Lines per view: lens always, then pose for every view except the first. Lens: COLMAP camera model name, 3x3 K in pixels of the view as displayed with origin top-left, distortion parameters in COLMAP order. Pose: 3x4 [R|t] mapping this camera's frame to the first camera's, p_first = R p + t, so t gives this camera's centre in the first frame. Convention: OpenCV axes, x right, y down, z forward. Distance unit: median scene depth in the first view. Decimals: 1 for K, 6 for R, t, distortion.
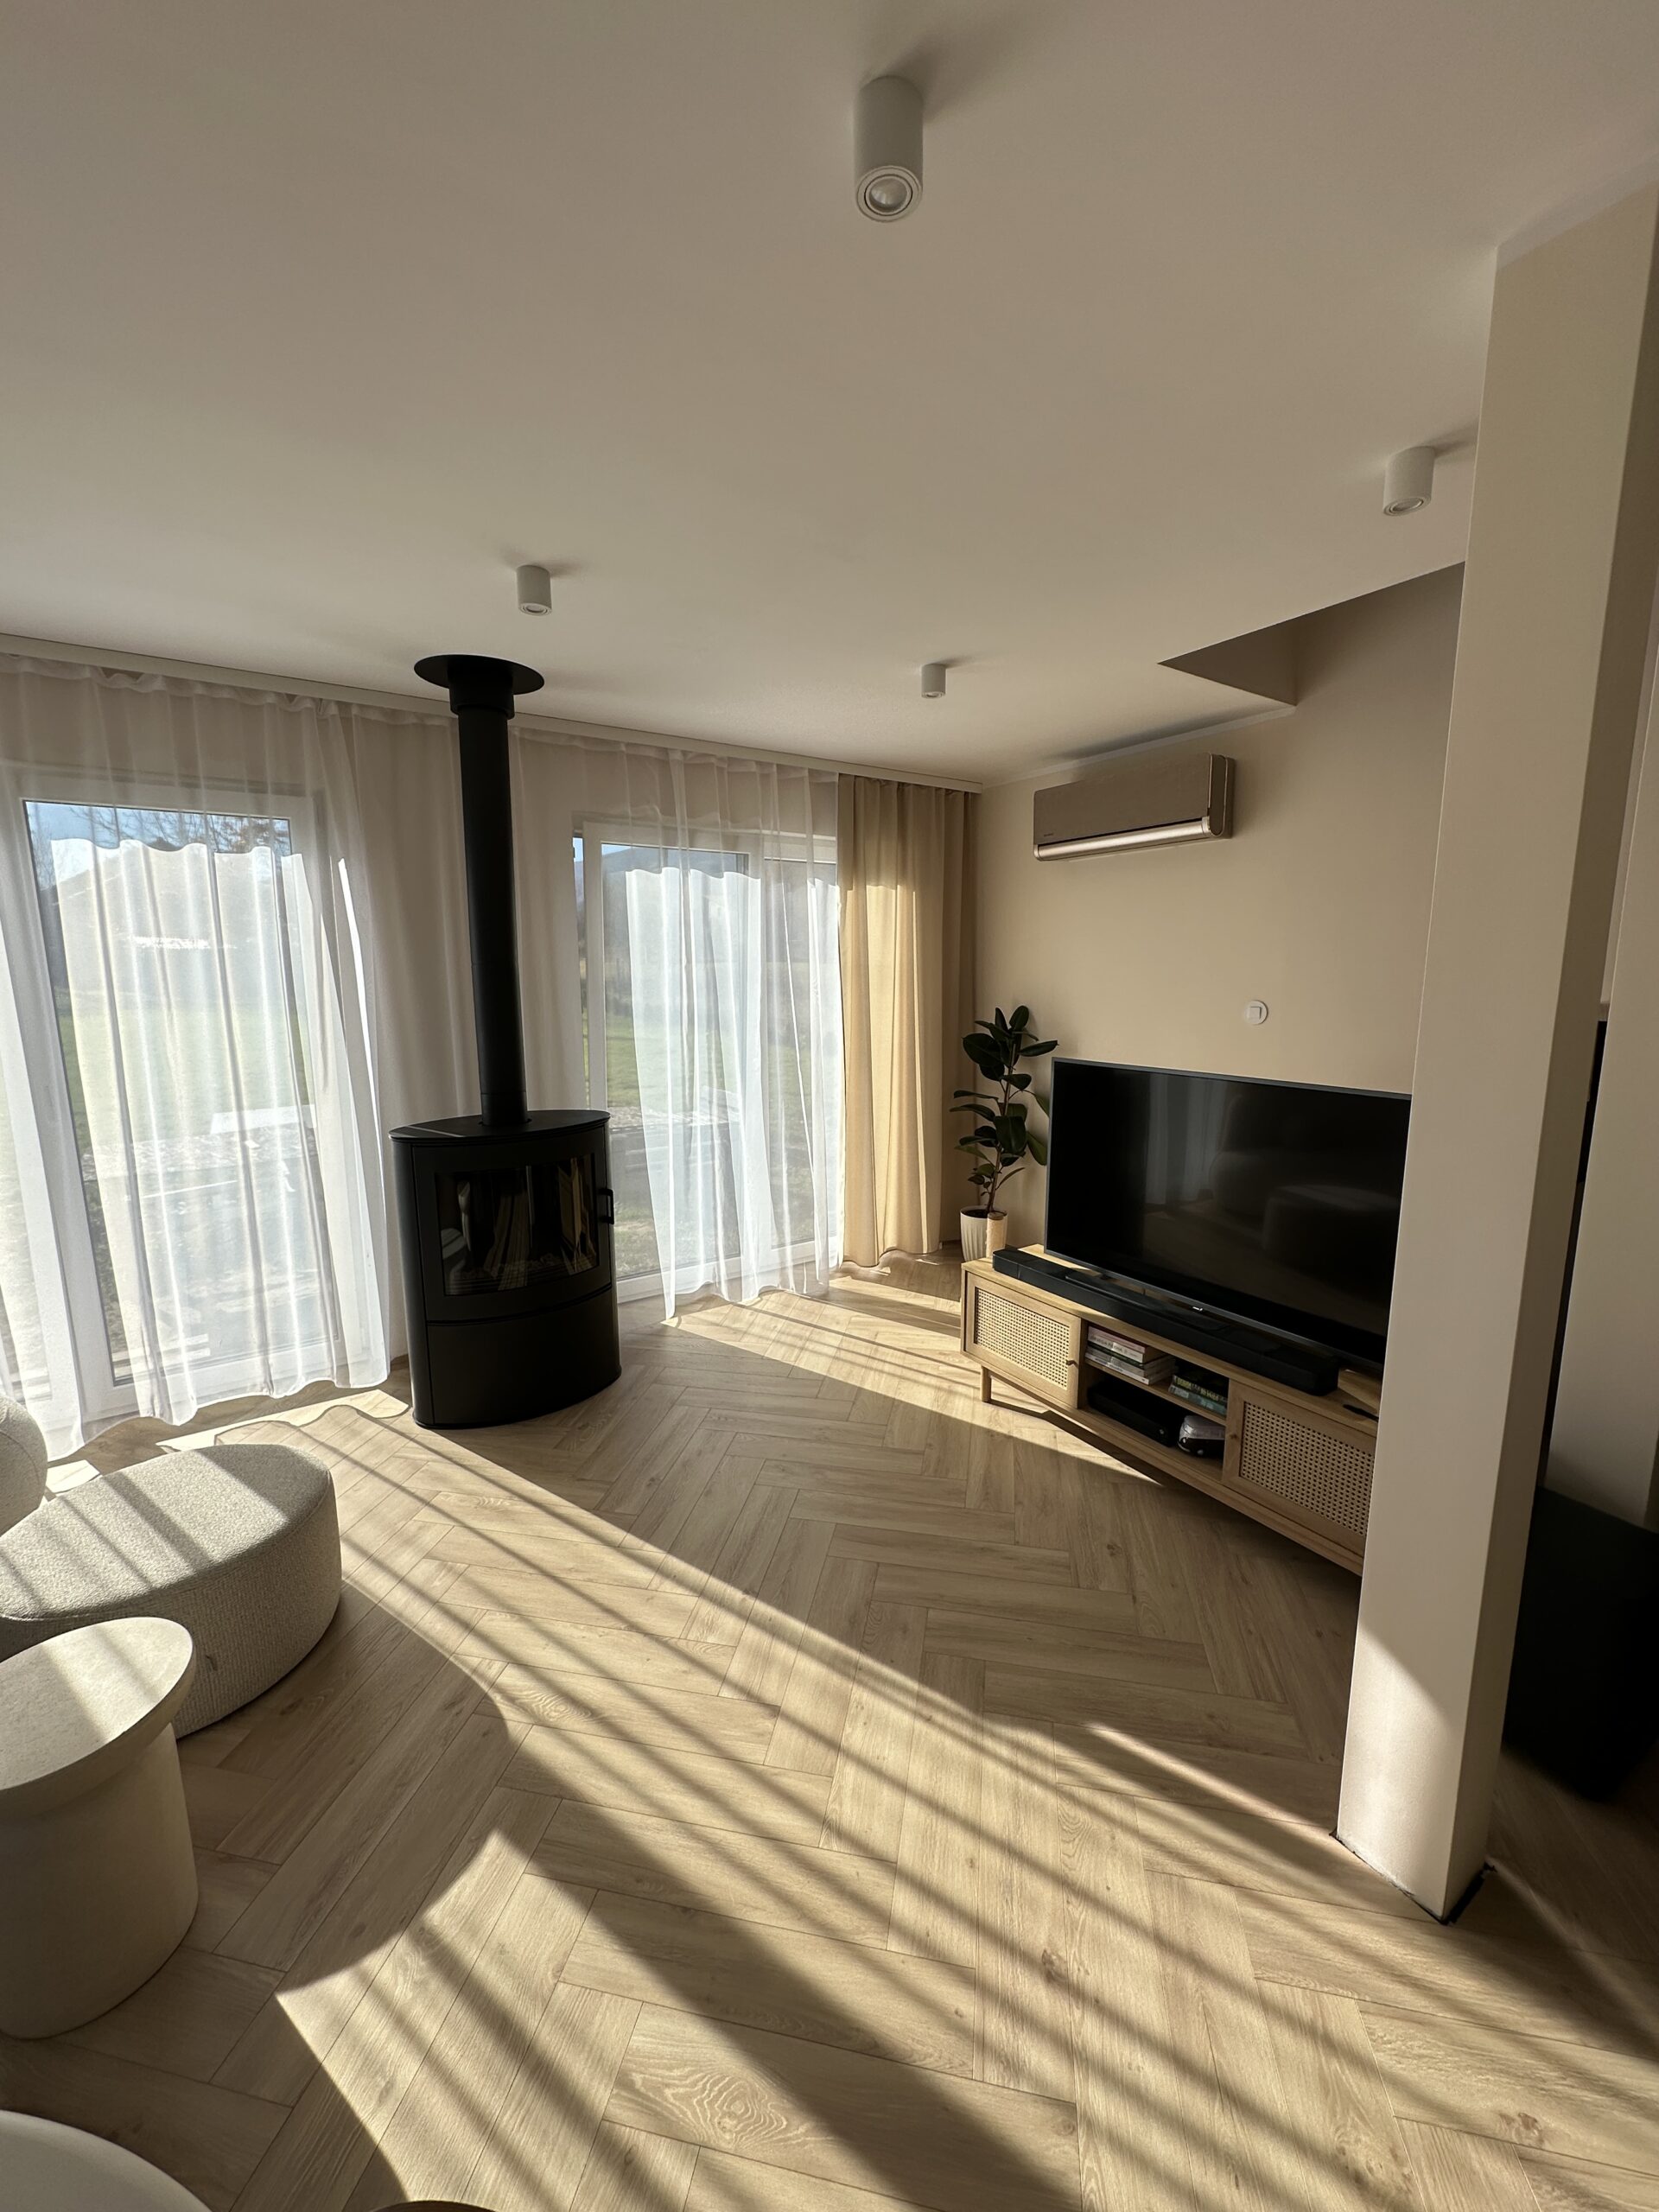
lens RADIAL K [[880.7, 0, 830.4], [0, 880.7, 1101.5], [0, 0, 1]] dist [0.000078, 0.000203]
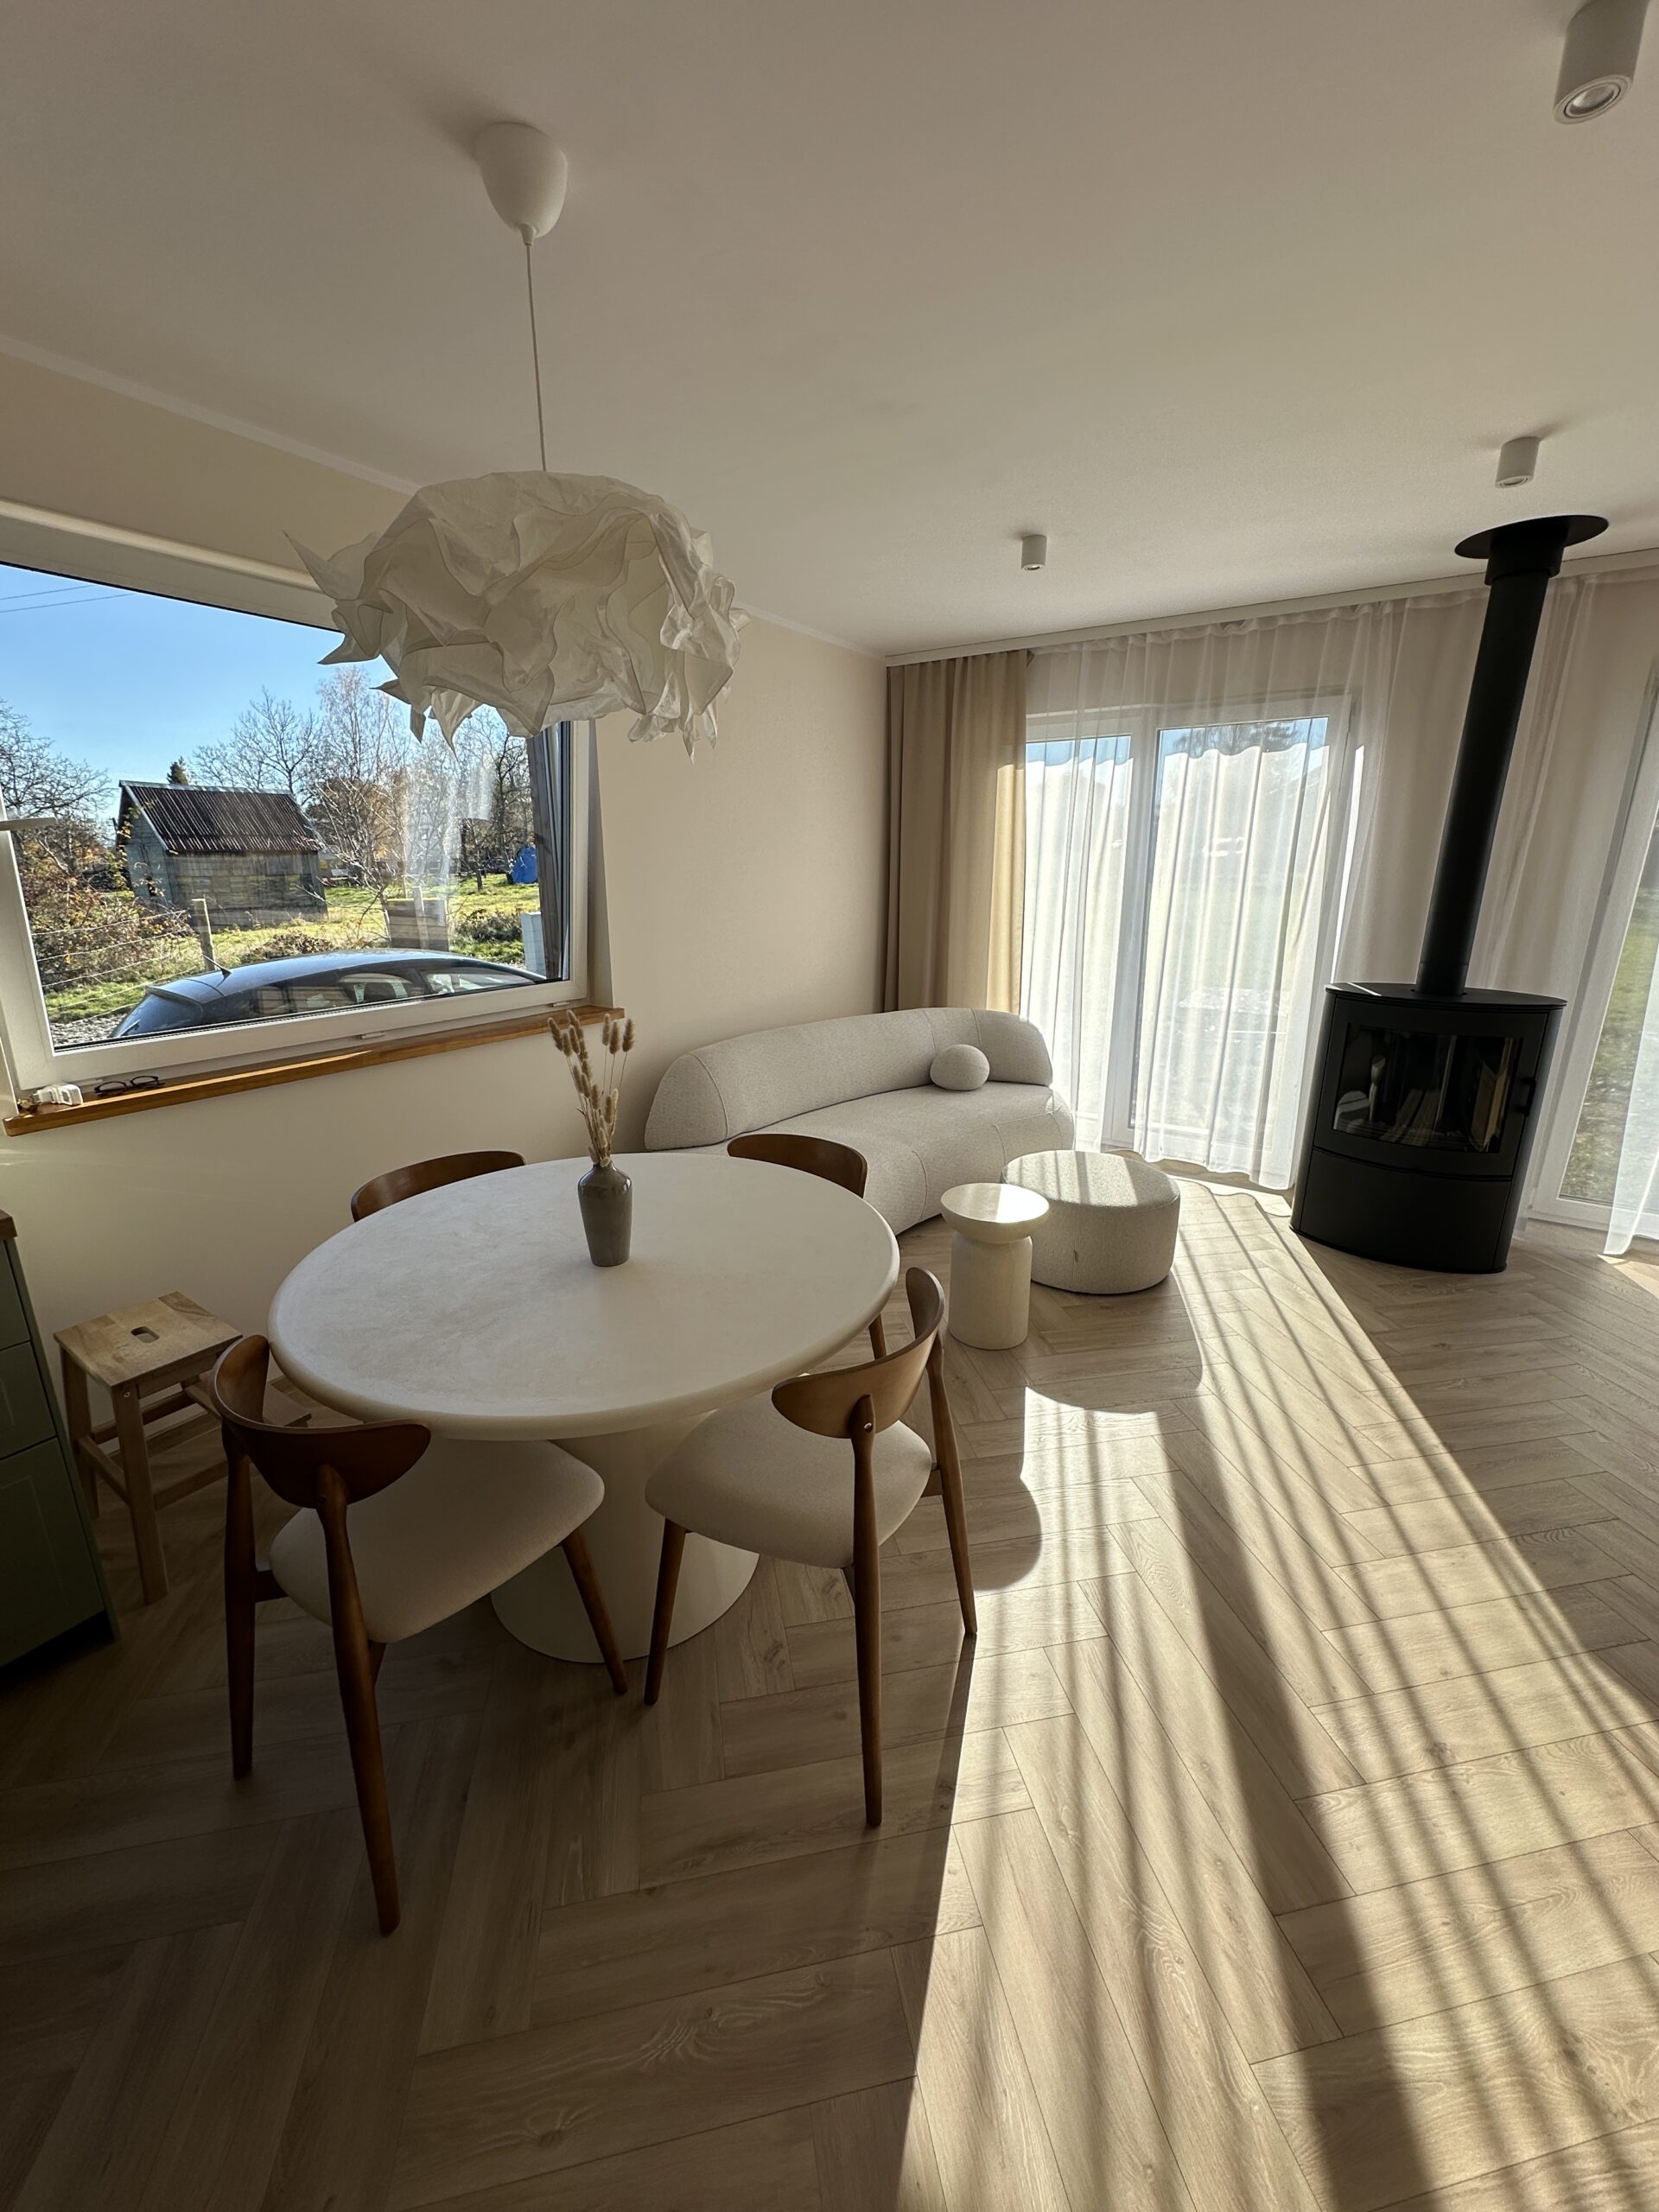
lens RADIAL K [[880.7, 0, 830.4], [0, 880.7, 1101.5], [0, 0, 1]] dist [0.000078, 0.000203]
pose [[0.382964, 0.252532, -0.888575, 0.518439], [-0.140211, 0.966654, 0.214293, 0.039370], [0.913061, 0.042521, 0.405601, -0.137027]]
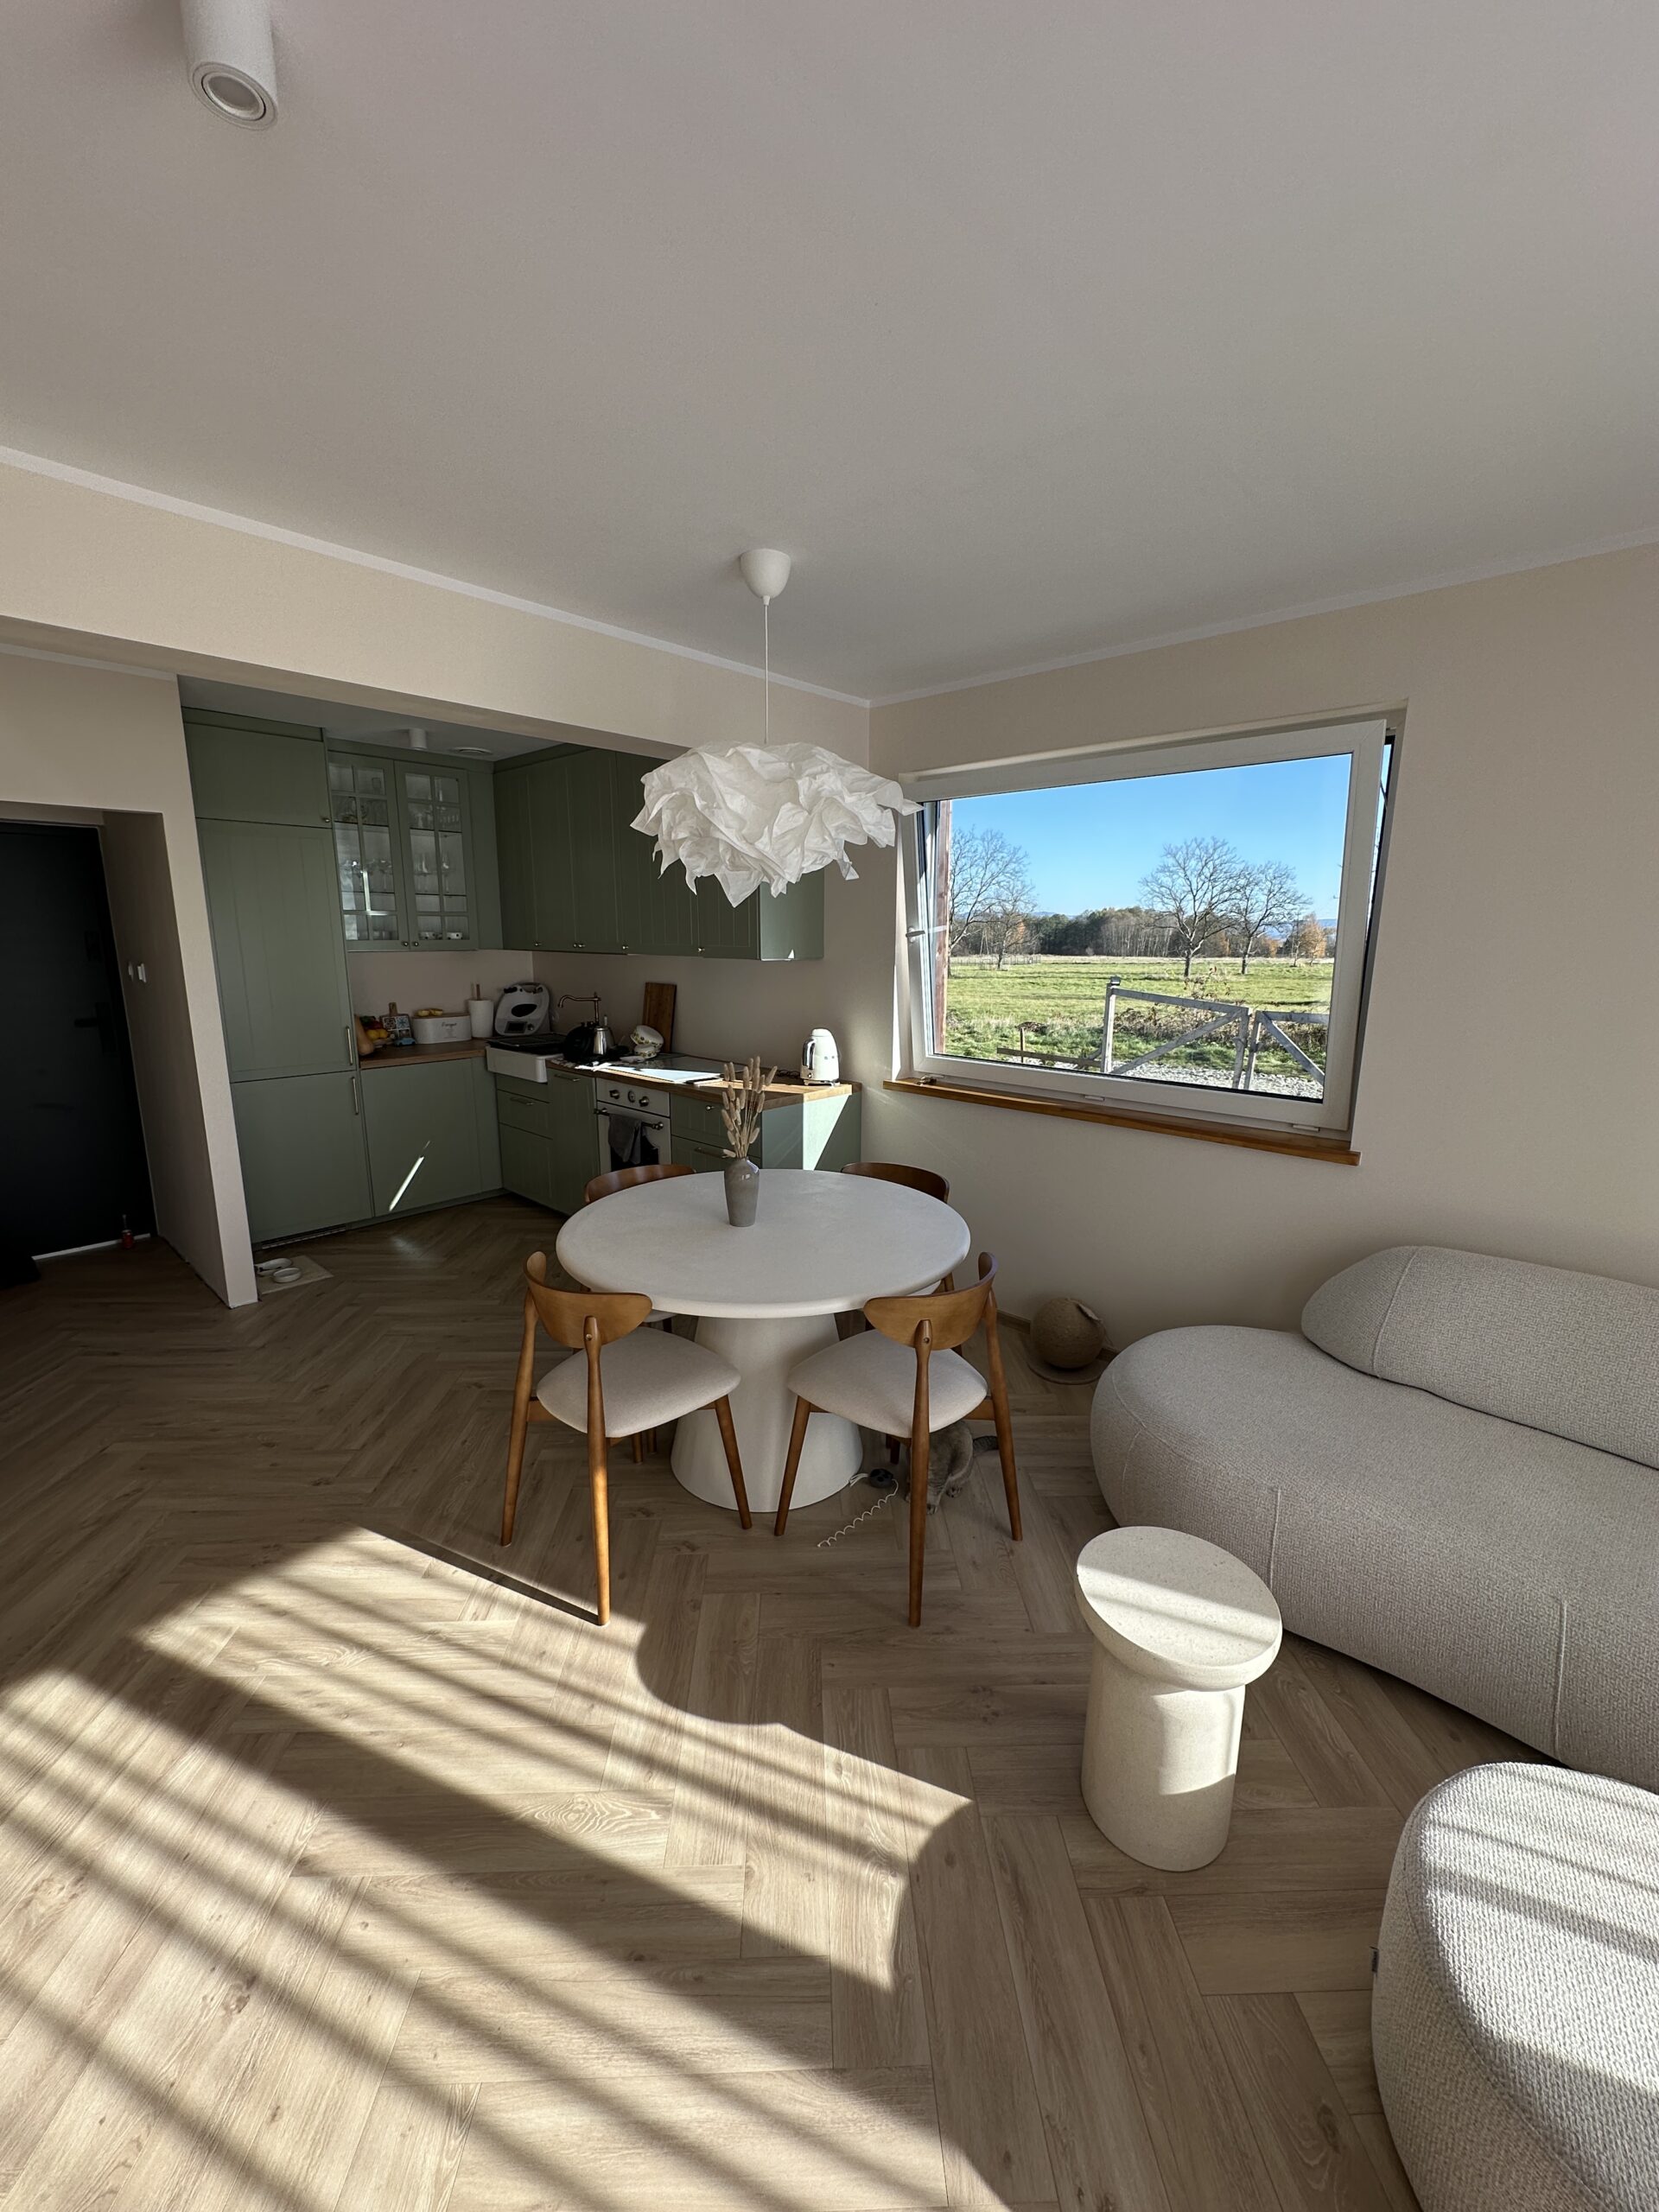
lens RADIAL K [[880.7, 0, 830.4], [0, 880.7, 1101.5], [0, 0, 1]] dist [0.000078, 0.000203]
pose [[-0.974107, 0.040001, -0.222520, -0.141462], [-0.031750, 0.950268, 0.309809, -0.190824], [0.223846, 0.308852, -0.924393, 1.224883]]
